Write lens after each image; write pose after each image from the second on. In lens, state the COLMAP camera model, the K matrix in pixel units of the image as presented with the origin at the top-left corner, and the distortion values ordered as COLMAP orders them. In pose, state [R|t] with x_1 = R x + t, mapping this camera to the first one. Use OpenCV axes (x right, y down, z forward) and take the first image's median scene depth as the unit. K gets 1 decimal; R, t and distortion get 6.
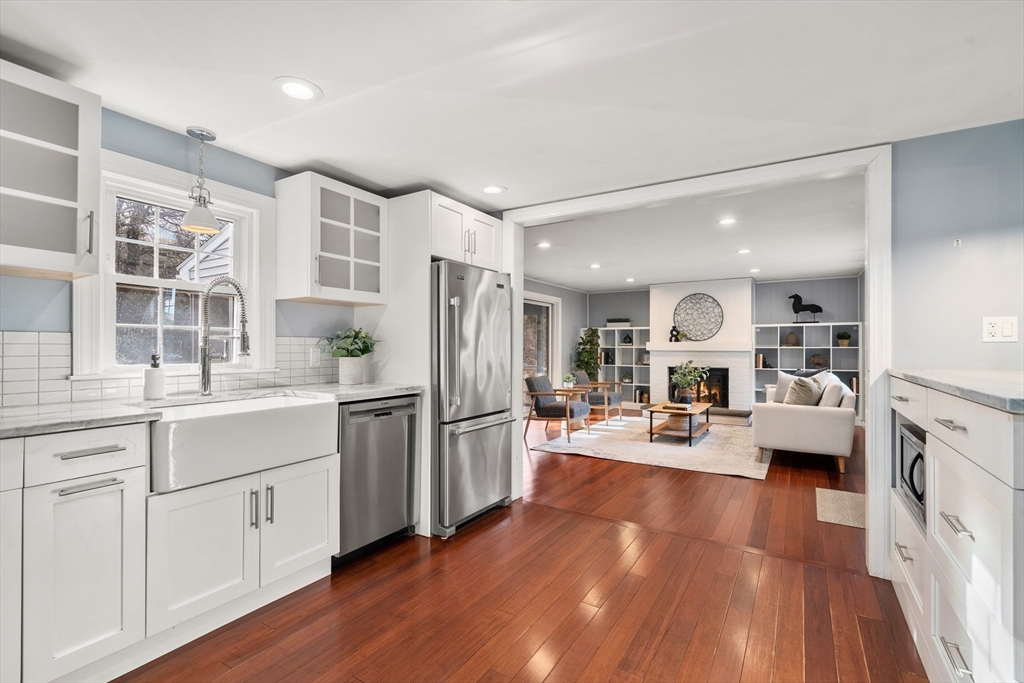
lens RADIAL K [[463.6, 0, 512.2], [0, 463.6, 343.1], [0, 0, 1]] dist [-0.001672, -0.000075]
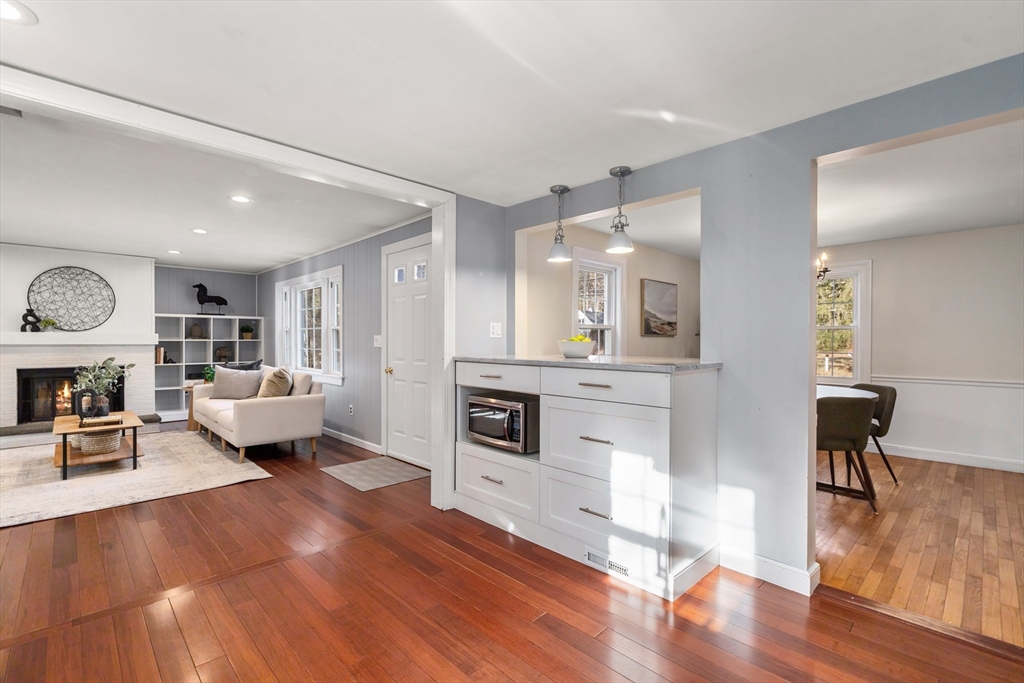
lens RADIAL K [[463.6, 0, 512.2], [0, 463.6, 343.1], [0, 0, 1]] dist [-0.001672, -0.000075]
pose [[0.244006, -0.006334, 0.969753, -0.146953], [-0.010378, 0.999904, 0.009142, 0.000237], [-0.969718, -0.012295, 0.243917, 0.148328]]
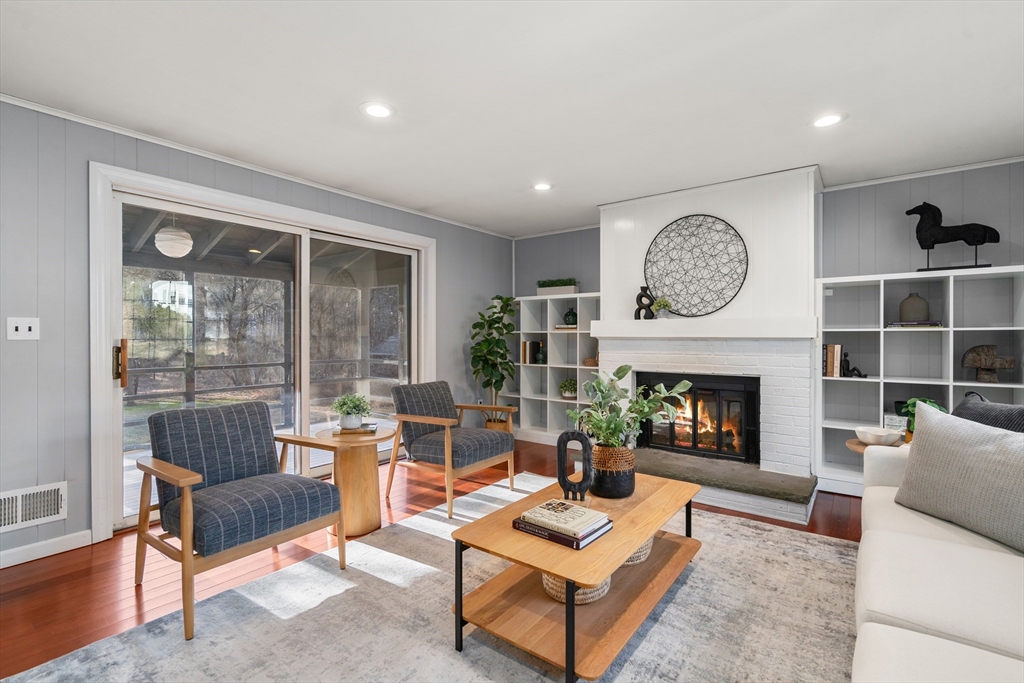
lens RADIAL K [[468.5, 0, 513.1], [0, 468.5, 335.9], [0, 0, 1]] dist [-0.000098, 0.000292]
pose [[0.996179, -0.002582, -0.087297, 0.268424], [0.003328, 0.999959, 0.008399, 0.010481], [0.087272, -0.008658, 0.996147, 0.528370]]
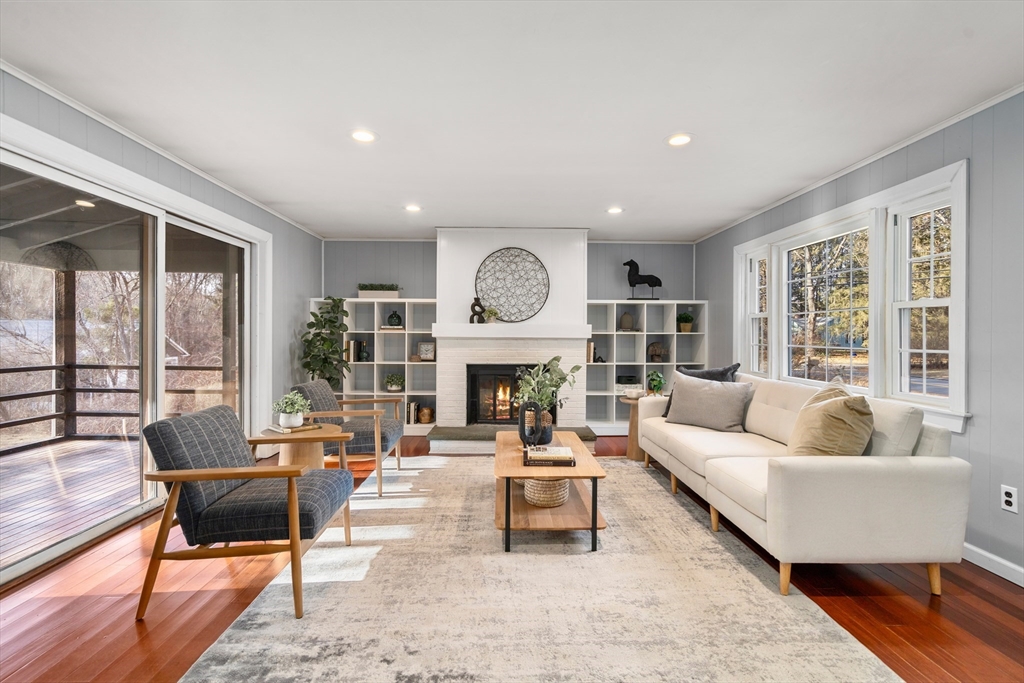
lens RADIAL K [[468.5, 0, 513.1], [0, 468.5, 335.9], [0, 0, 1]] dist [-0.000098, 0.000292]
pose [[0.835134, 0.001598, 0.550045, 0.049434], [-0.007920, 0.999927, 0.009119, 0.008432], [-0.549990, -0.011972, 0.835085, 0.475143]]
